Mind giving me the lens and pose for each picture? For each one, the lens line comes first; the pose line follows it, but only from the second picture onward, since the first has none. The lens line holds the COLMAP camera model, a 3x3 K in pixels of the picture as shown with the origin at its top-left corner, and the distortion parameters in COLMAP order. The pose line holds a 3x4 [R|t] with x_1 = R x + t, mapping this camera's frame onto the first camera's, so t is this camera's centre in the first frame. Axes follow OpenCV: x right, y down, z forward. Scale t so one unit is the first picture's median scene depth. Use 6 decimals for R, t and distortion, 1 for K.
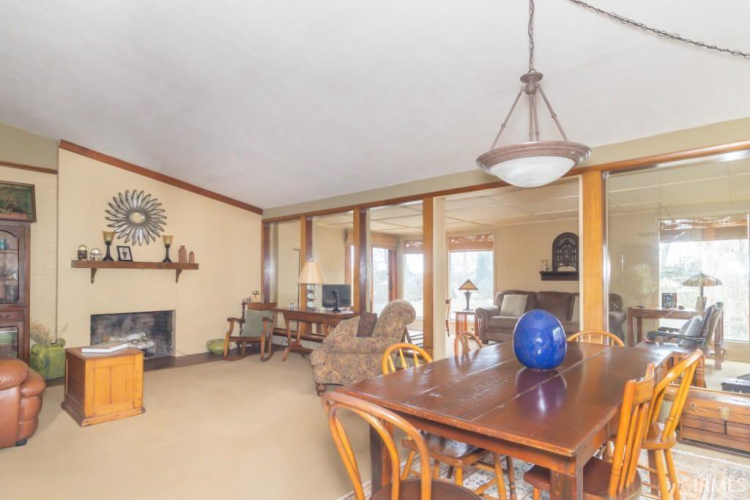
lens RADIAL K [[401.2, 0, 367.3], [0, 401.2, 268.5], [0, 0, 1]] dist [-0.003440, -0.000428]
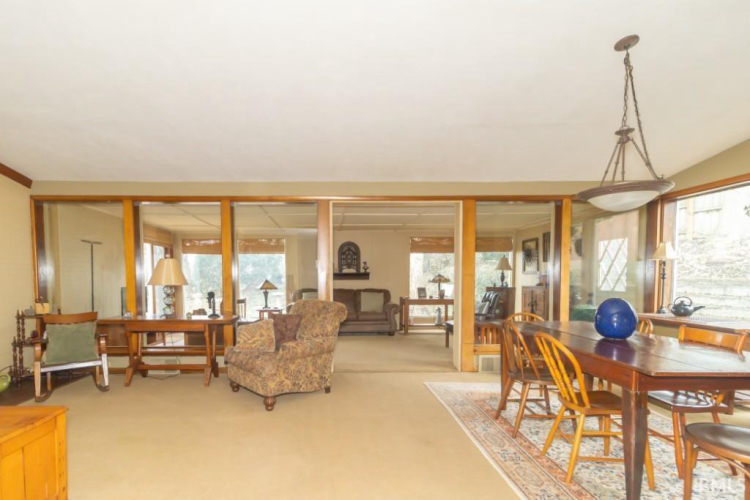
lens RADIAL K [[365.6, 0, 334.5], [0, 365.6, 291.9], [0, 0, 1]] dist [0.004846, 0.000904]
pose [[0.743920, -0.029473, 0.667619, -0.301727], [-0.009659, 0.998448, 0.054841, 0.005047], [-0.668199, -0.047246, 0.742481, 0.173445]]
